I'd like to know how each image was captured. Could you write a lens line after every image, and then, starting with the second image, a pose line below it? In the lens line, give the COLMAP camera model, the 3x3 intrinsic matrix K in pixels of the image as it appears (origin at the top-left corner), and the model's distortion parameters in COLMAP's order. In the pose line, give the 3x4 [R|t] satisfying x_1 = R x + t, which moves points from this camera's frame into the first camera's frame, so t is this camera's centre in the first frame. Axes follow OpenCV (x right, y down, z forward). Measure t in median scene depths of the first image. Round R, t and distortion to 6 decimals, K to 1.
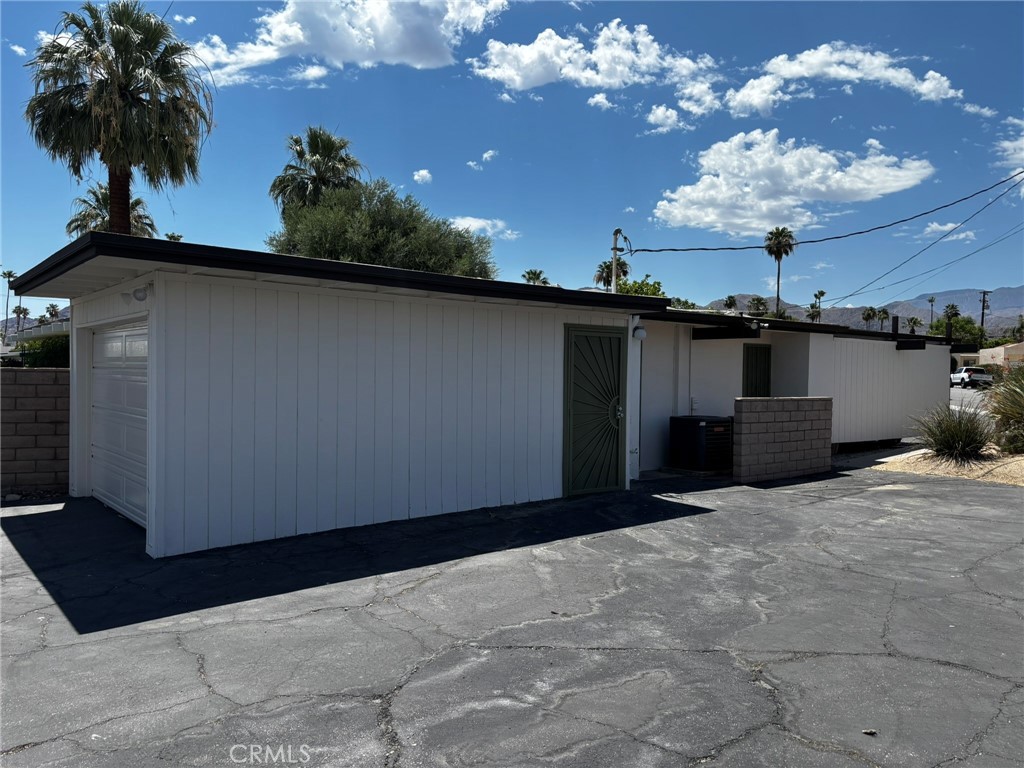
lens RADIAL K [[767.4, 0, 510.5], [0, 767.4, 400.9], [0, 0, 1]] dist [0.105116, -0.148743]
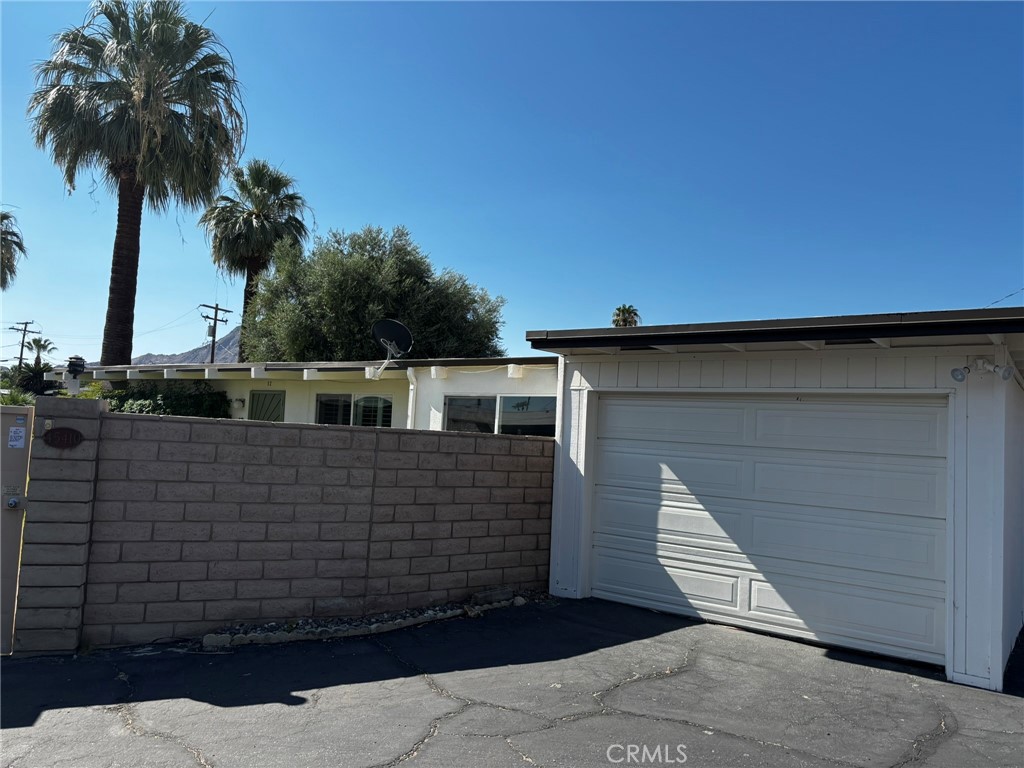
lens RADIAL K [[767.4, 0, 510.5], [0, 767.4, 400.9], [0, 0, 1]] dist [0.105116, -0.148743]
pose [[0.969540, 0.054290, 0.238841, -0.297600], [-0.036404, 0.996236, -0.078673, -0.005218], [-0.242213, 0.067581, 0.967866, 0.084457]]
